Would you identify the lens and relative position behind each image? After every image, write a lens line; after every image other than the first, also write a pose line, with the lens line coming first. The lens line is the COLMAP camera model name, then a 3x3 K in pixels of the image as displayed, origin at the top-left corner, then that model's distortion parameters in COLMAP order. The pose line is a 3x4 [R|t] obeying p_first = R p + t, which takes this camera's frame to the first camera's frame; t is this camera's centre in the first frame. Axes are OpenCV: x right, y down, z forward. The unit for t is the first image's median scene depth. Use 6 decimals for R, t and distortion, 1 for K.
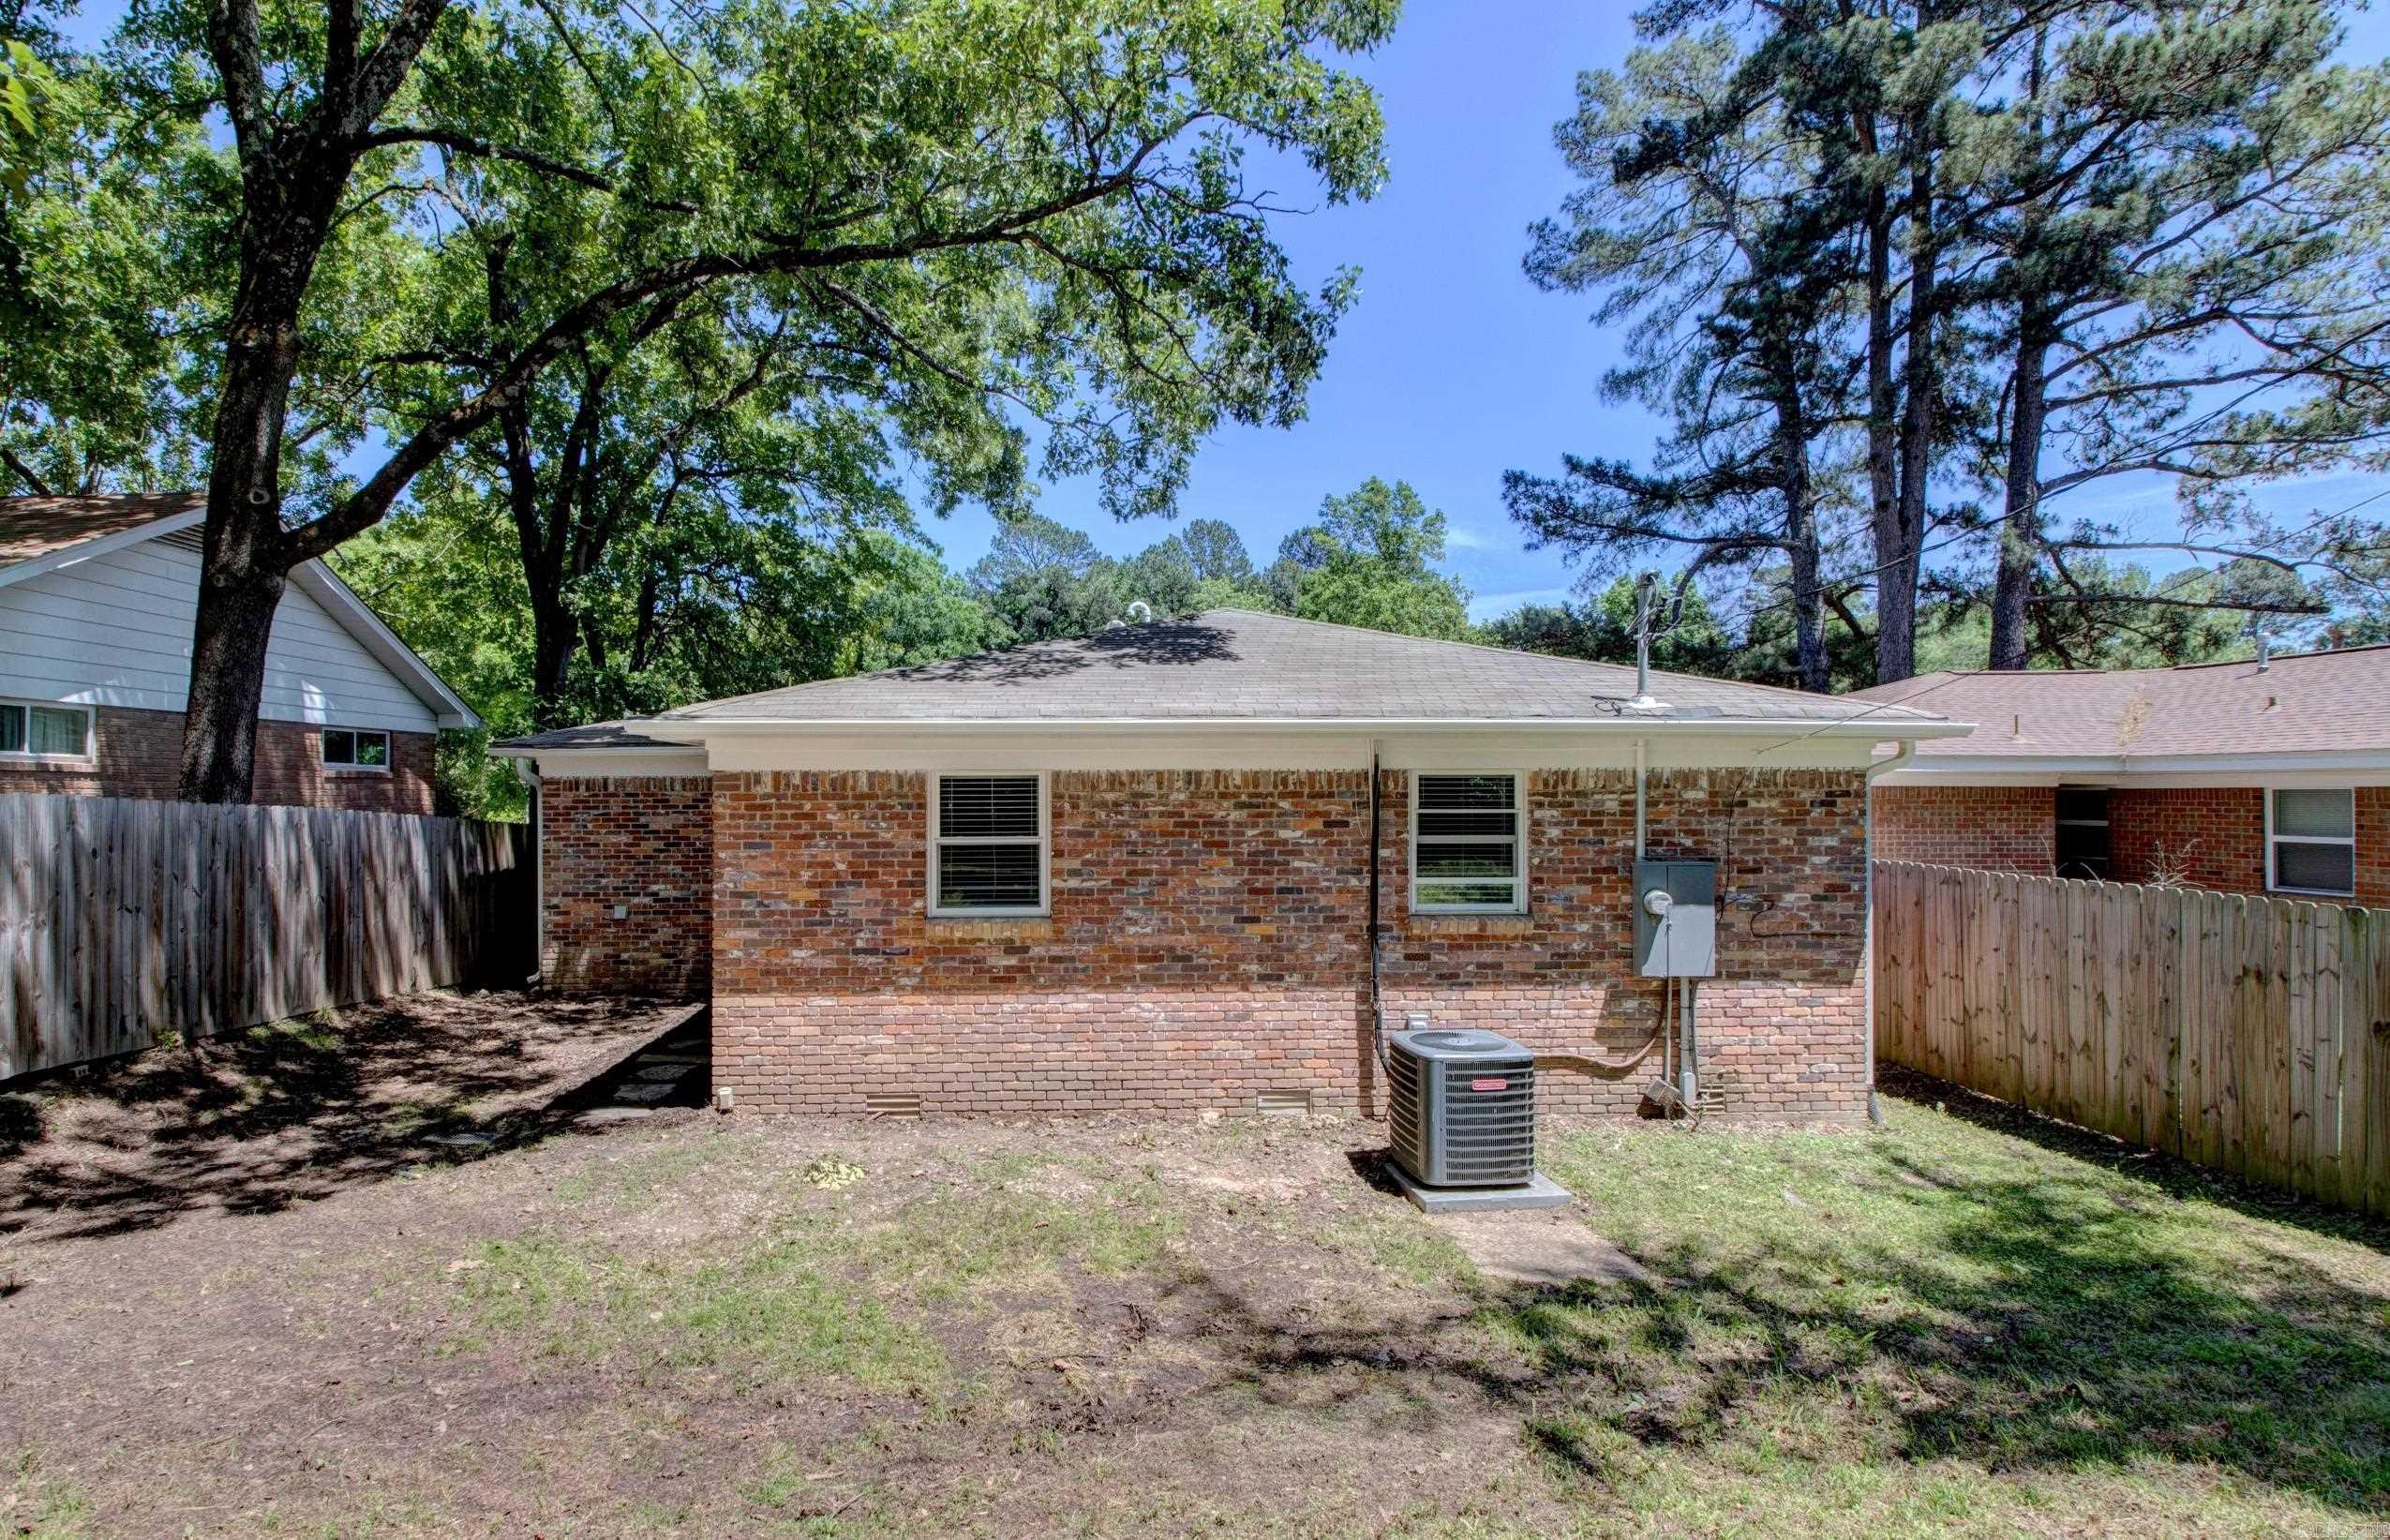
lens RADIAL K [[1181.2, 0, 1193.2], [0, 1181.2, 802.4], [0, 0, 1]] dist [0.026514, -0.033932]
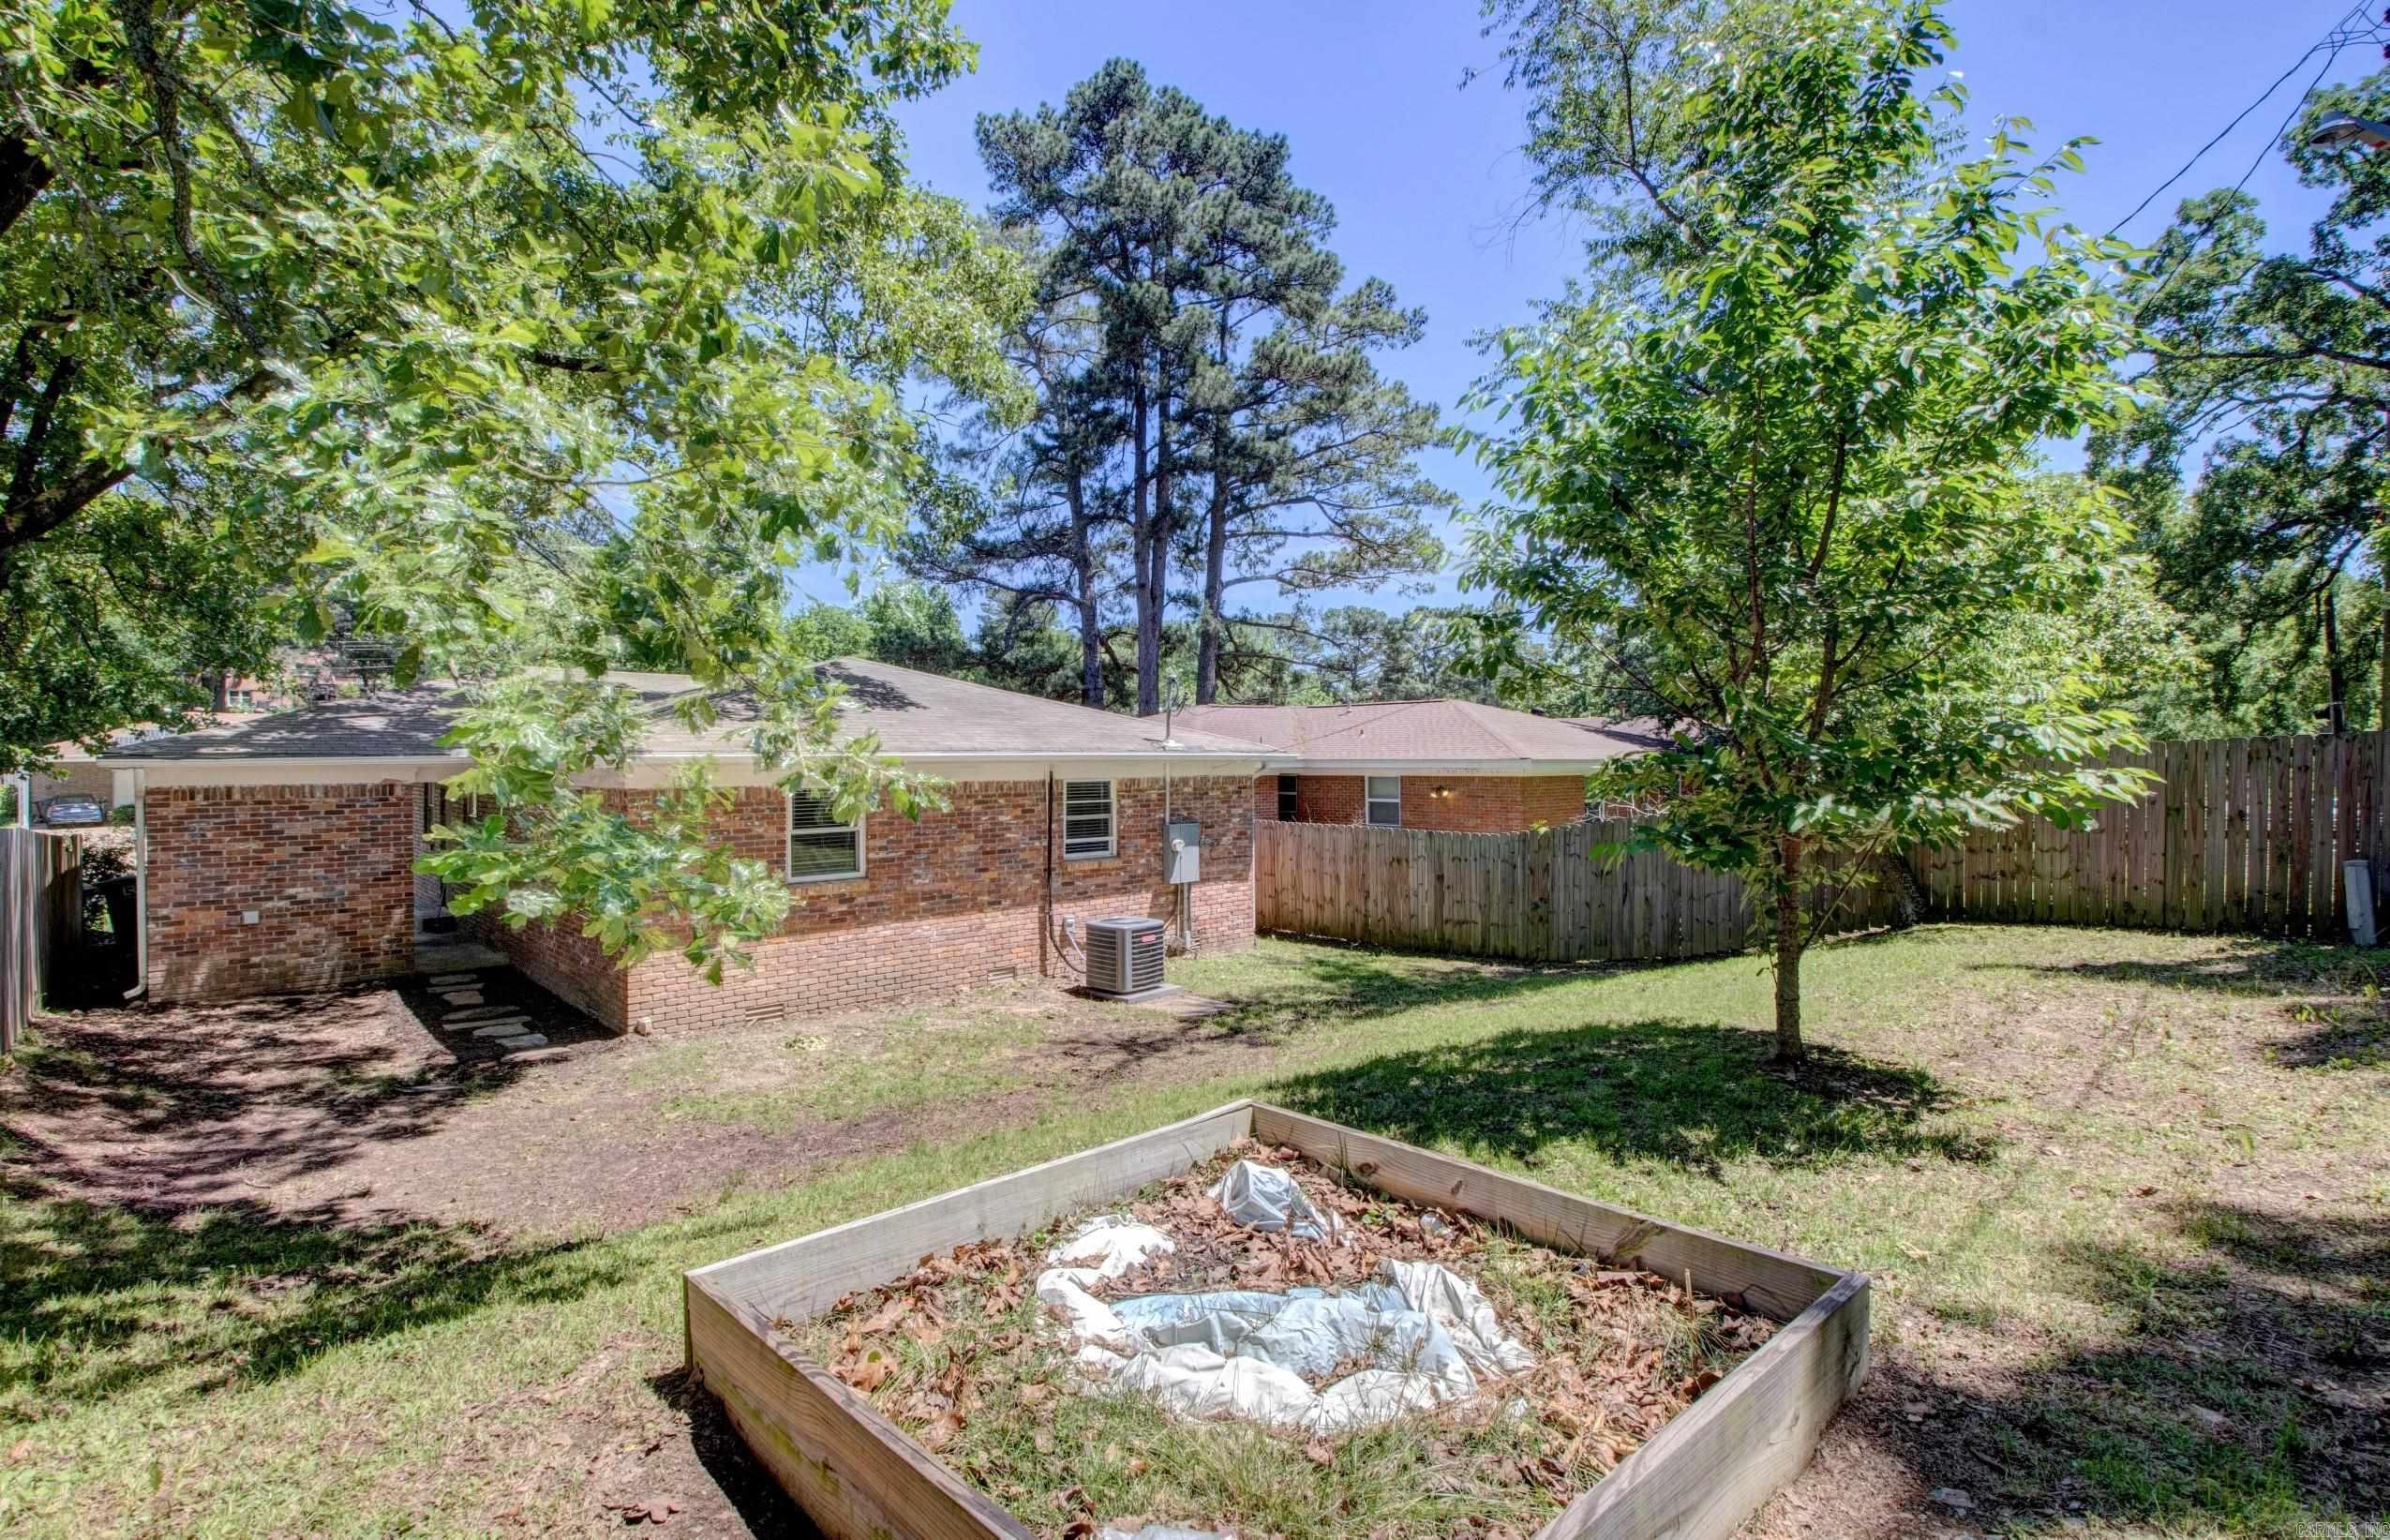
lens RADIAL K [[1181.2, 0, 1193.2], [0, 1181.2, 802.4], [0, 0, 1]] dist [0.026514, -0.033932]
pose [[0.761634, -0.032755, 0.647179, -0.754044], [0.010188, 0.999203, 0.038582, -0.054780], [-0.647927, -0.022792, 0.761361, -0.441710]]
